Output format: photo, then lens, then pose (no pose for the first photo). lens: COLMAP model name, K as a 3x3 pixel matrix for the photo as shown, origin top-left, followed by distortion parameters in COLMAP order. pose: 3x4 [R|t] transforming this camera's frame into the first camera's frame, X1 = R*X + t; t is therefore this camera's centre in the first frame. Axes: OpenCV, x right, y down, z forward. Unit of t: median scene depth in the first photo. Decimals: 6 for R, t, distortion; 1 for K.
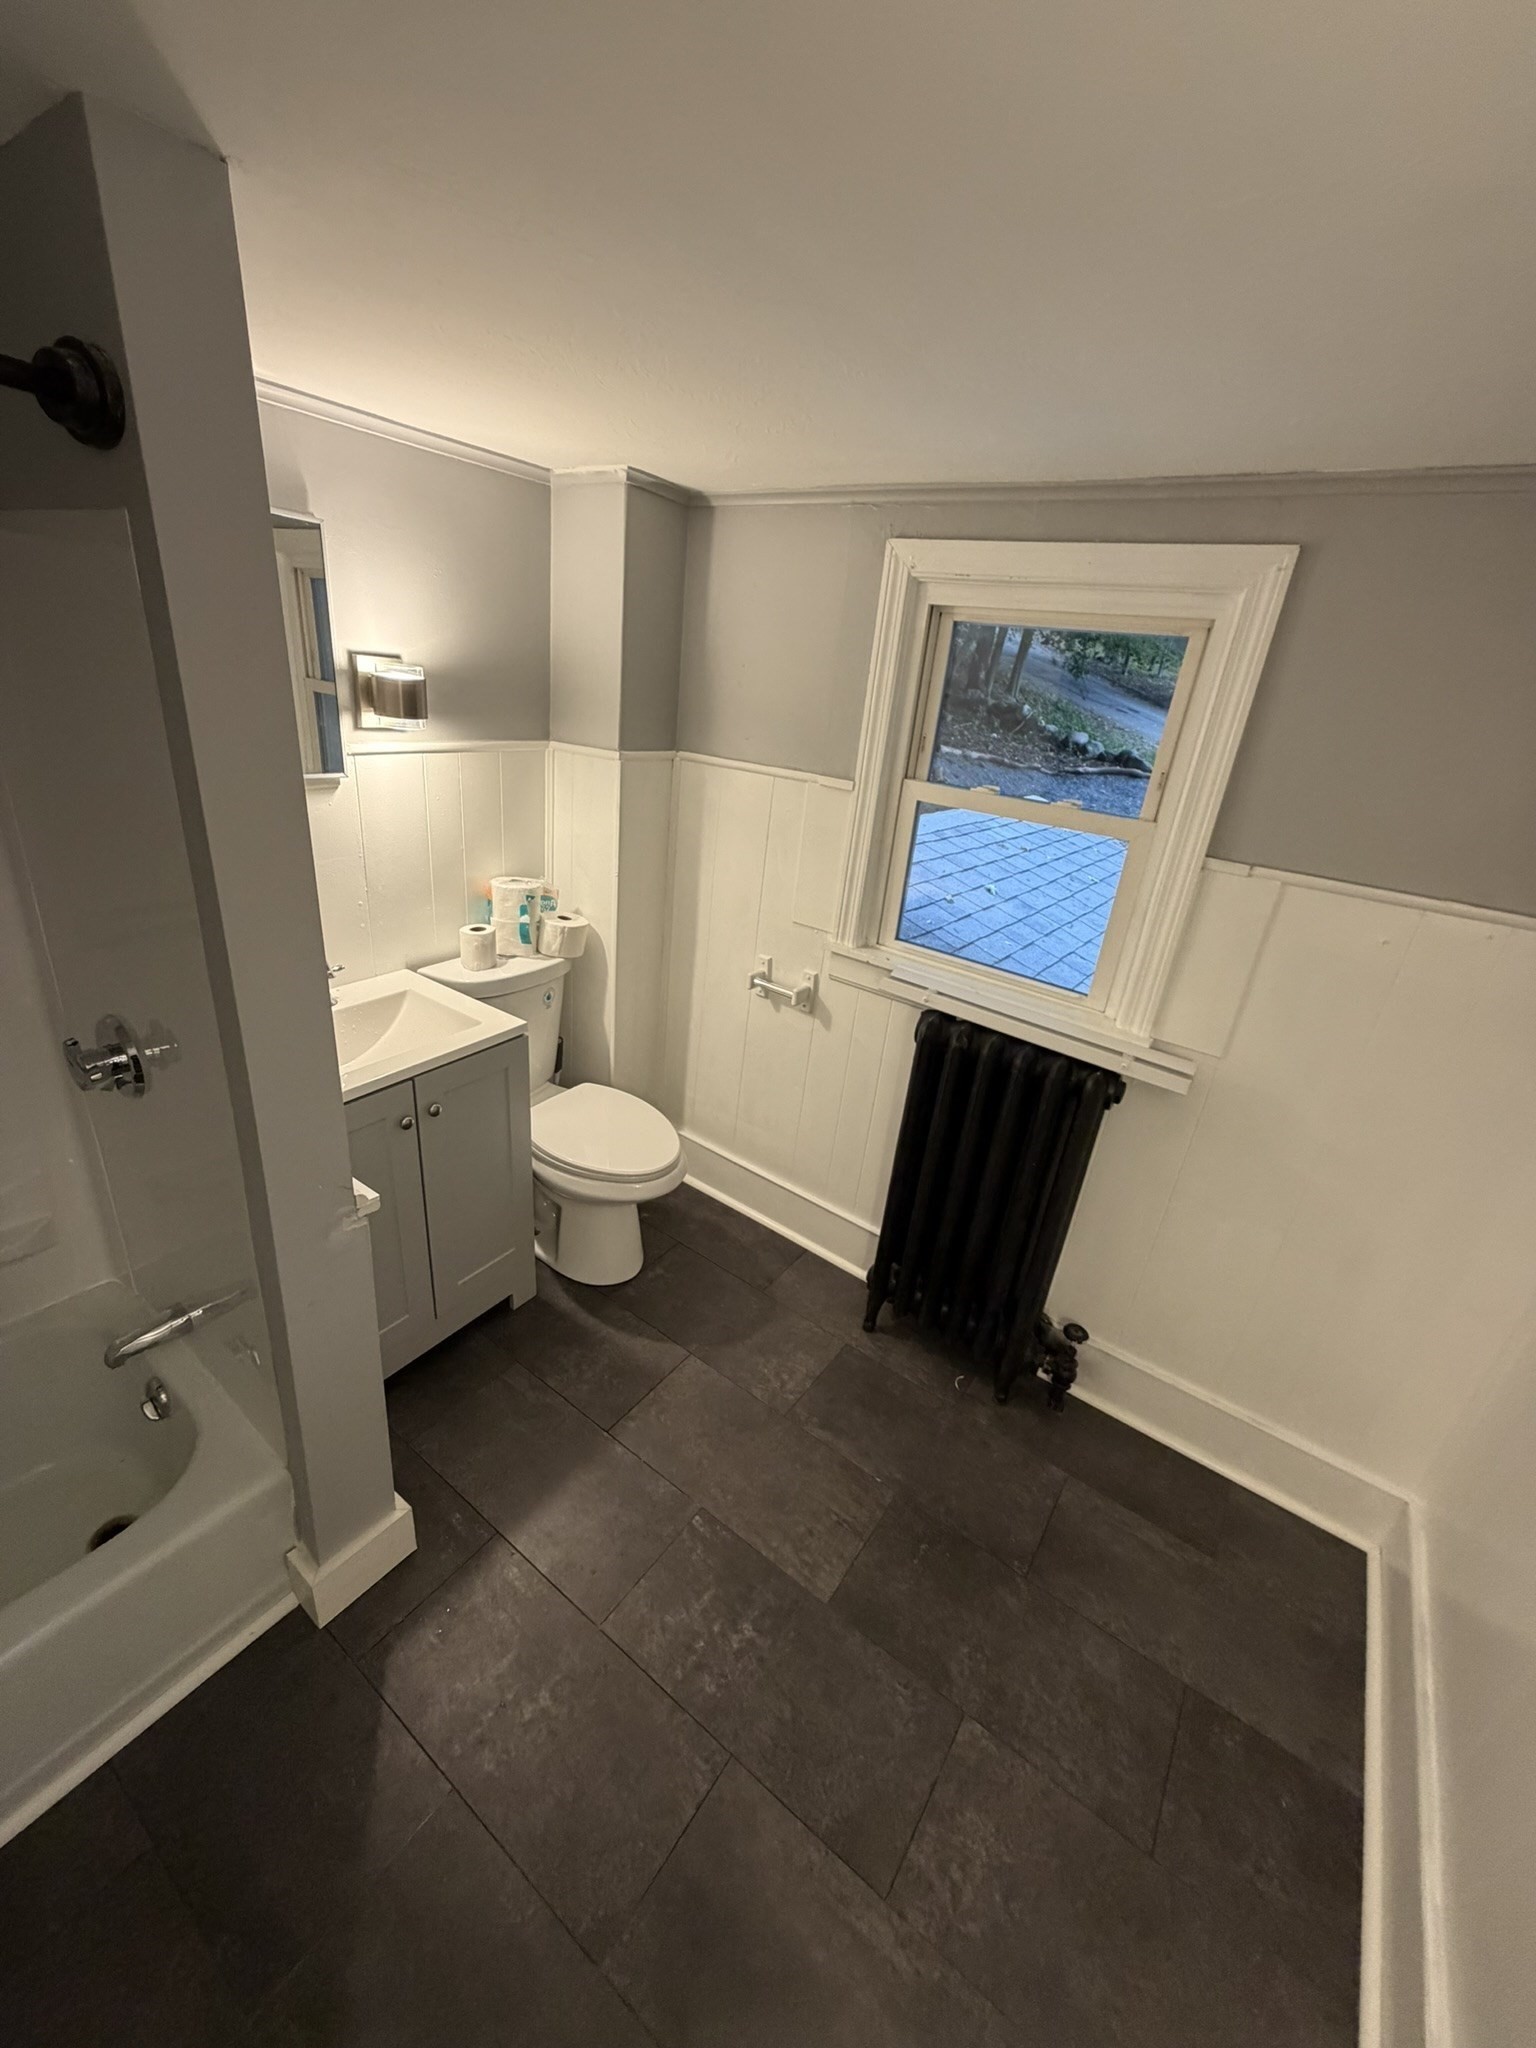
lens RADIAL K [[814.1, 0, 759.9], [0, 814.1, 1039.3], [0, 0, 1]] dist [-0.000544, -0.000901]
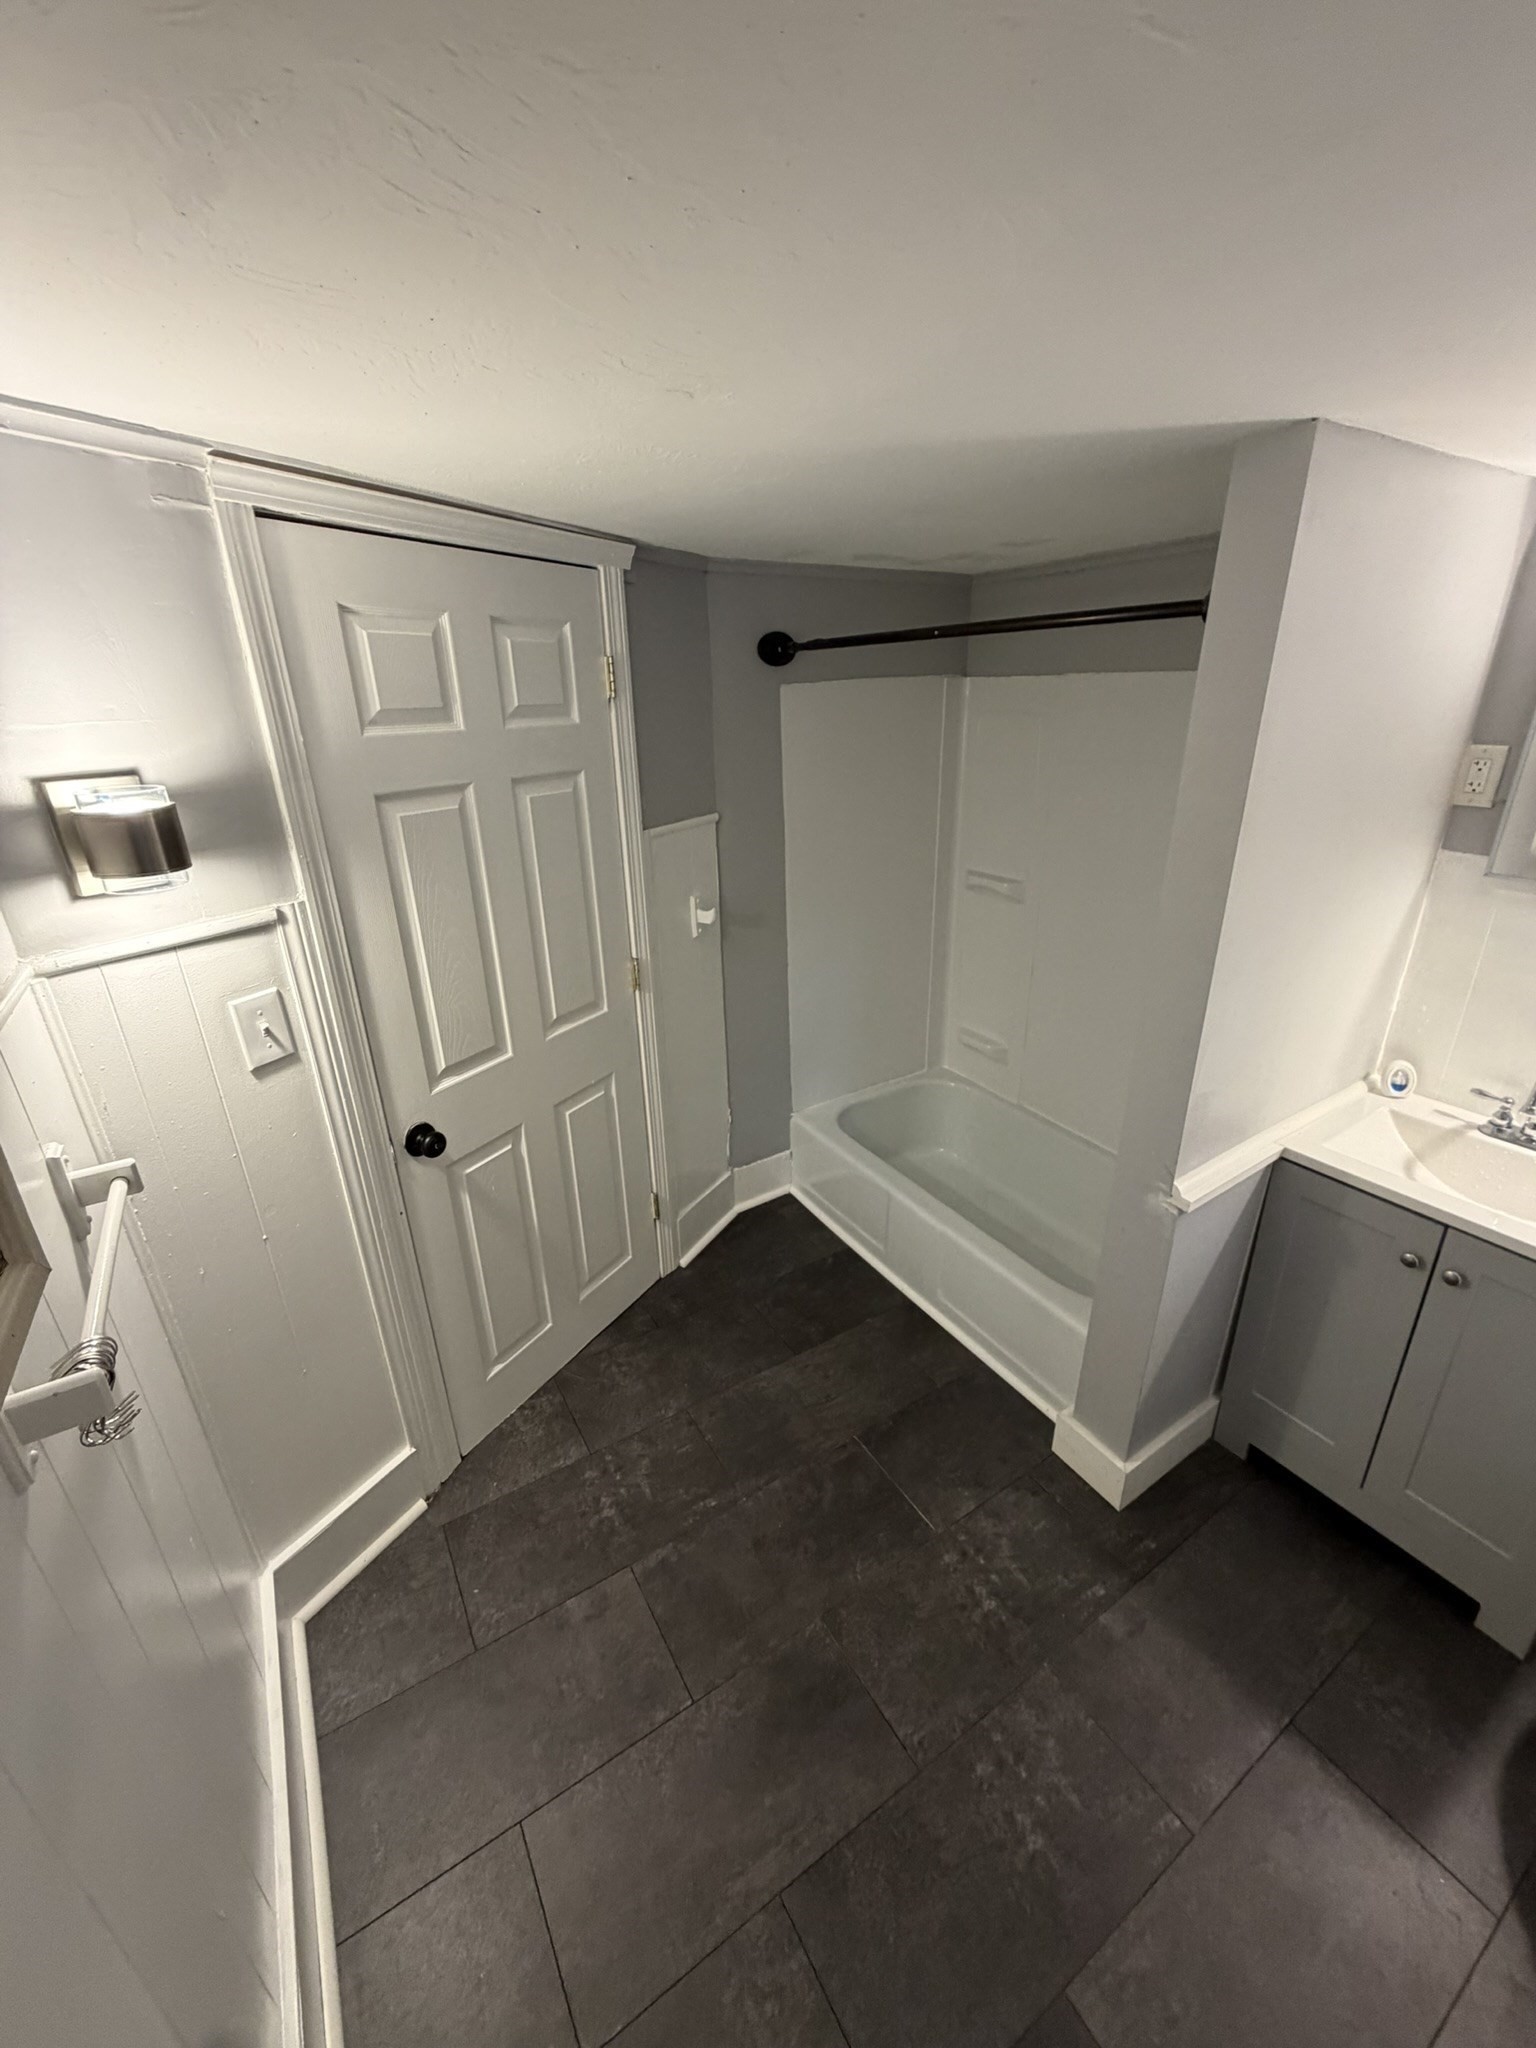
lens RADIAL K [[814.1, 0, 763.6], [0, 814.1, 1016.0], [0, 0, 1]] dist [-0.000544, -0.000901]
pose [[-0.394899, 0.244390, -0.885623, 0.701182], [-0.394633, 0.825387, 0.403734, -0.243071], [0.829651, 0.508930, -0.229500, 0.565679]]
